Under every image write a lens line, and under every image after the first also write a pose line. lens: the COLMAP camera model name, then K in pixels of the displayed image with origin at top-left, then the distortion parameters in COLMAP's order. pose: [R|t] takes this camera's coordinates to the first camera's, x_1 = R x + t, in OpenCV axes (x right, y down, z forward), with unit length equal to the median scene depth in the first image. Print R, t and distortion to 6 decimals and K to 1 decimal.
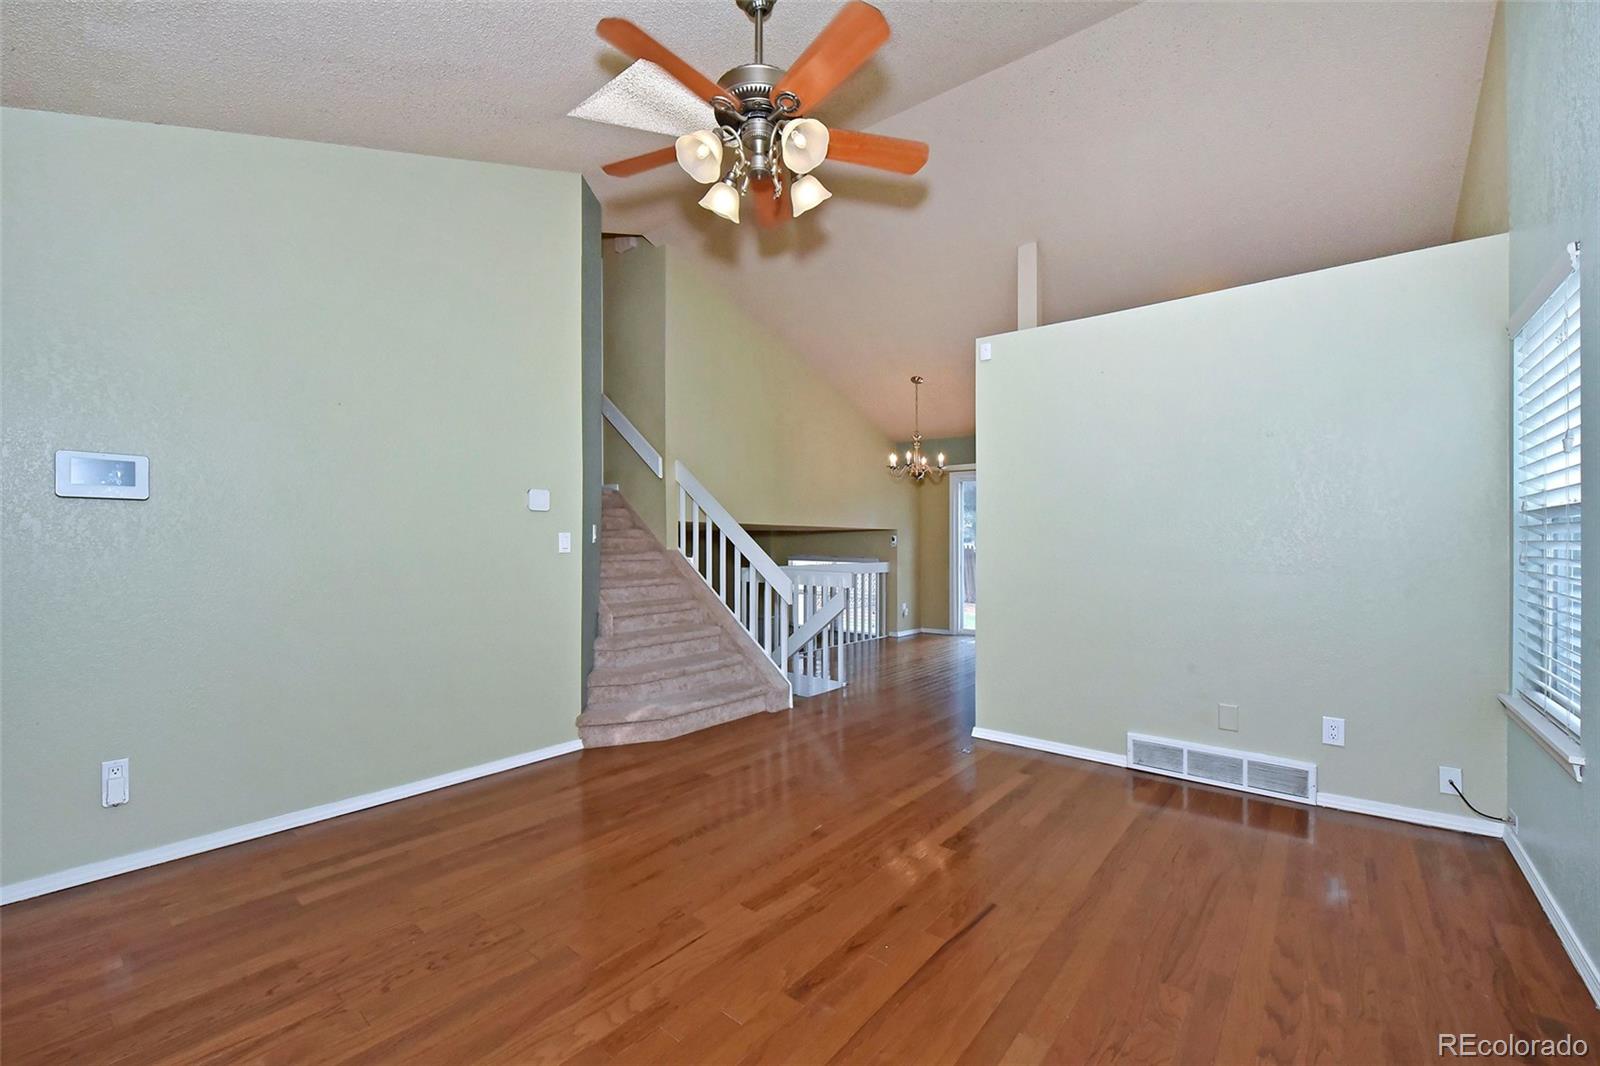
lens RADIAL K [[647.7, 0, 799.2], [0, 647.7, 540.1], [0, 0, 1]] dist [-0.009516, -0.000100]
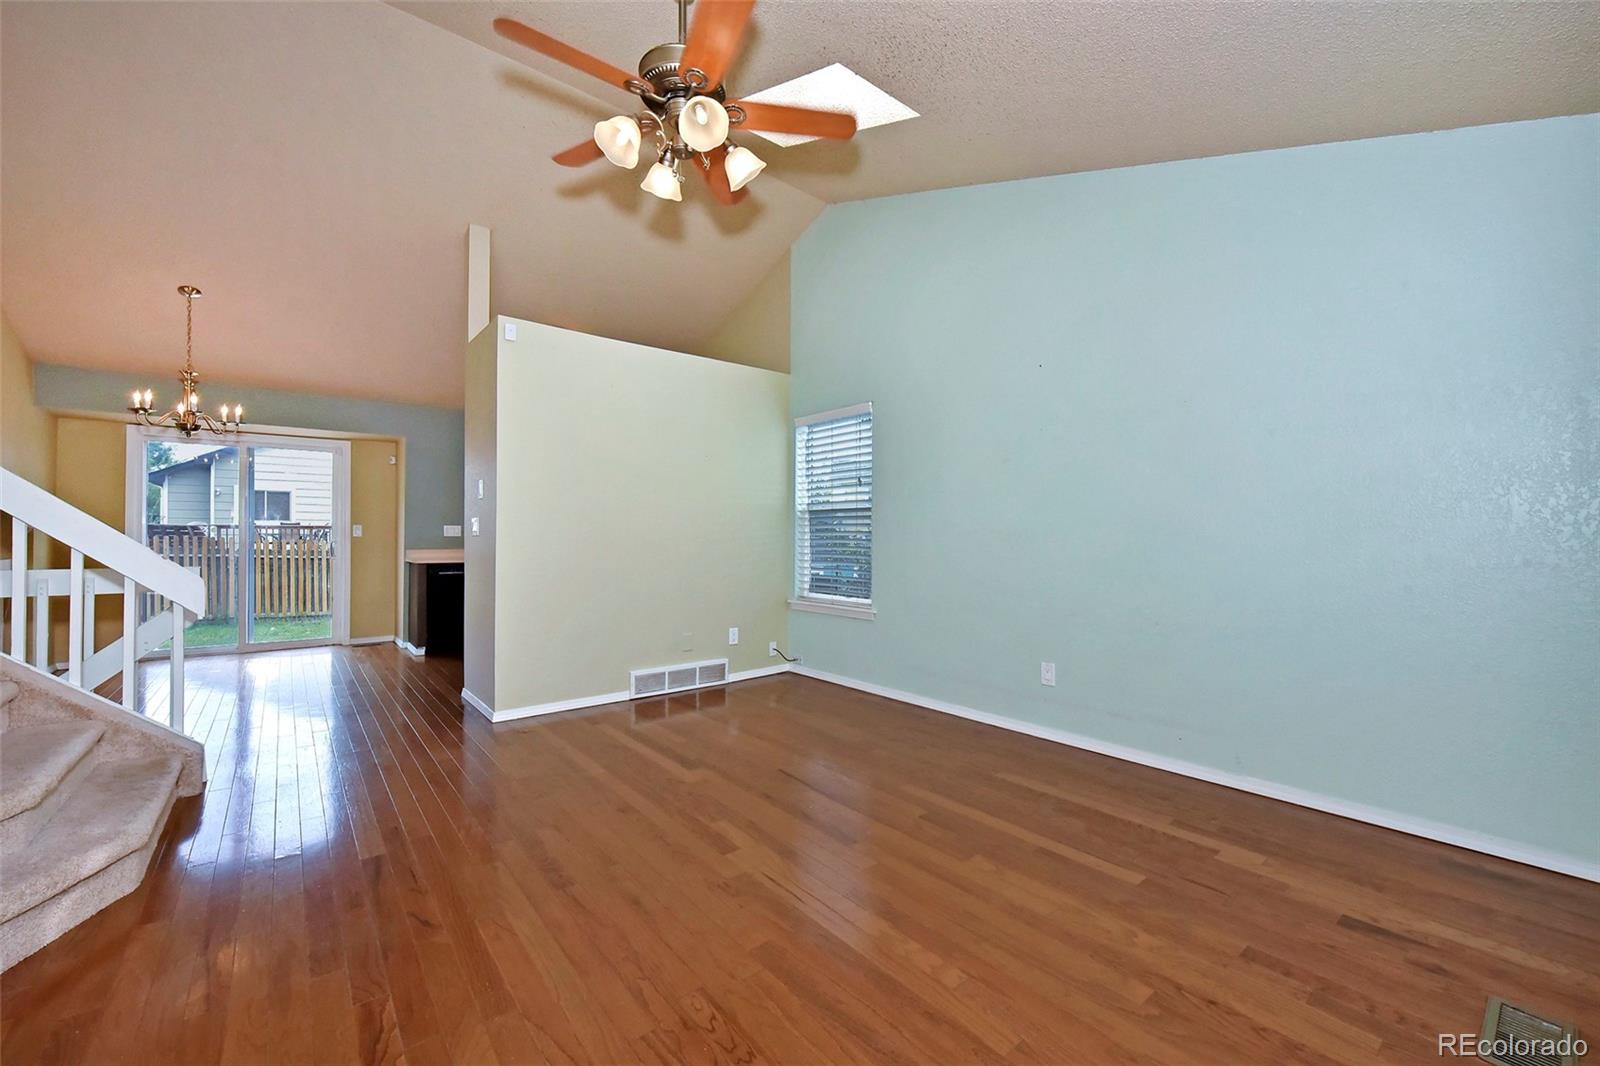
lens RADIAL K [[646.1, 0, 799.6], [0, 646.1, 532.4], [0, 0, 1]] dist [-0.005118, -0.000233]
pose [[0.201626, 0.003336, 0.979457, -0.776254], [-0.001612, 0.999994, -0.003075, 0.026539], [-0.979461, -0.000959, 0.201630, 0.466490]]
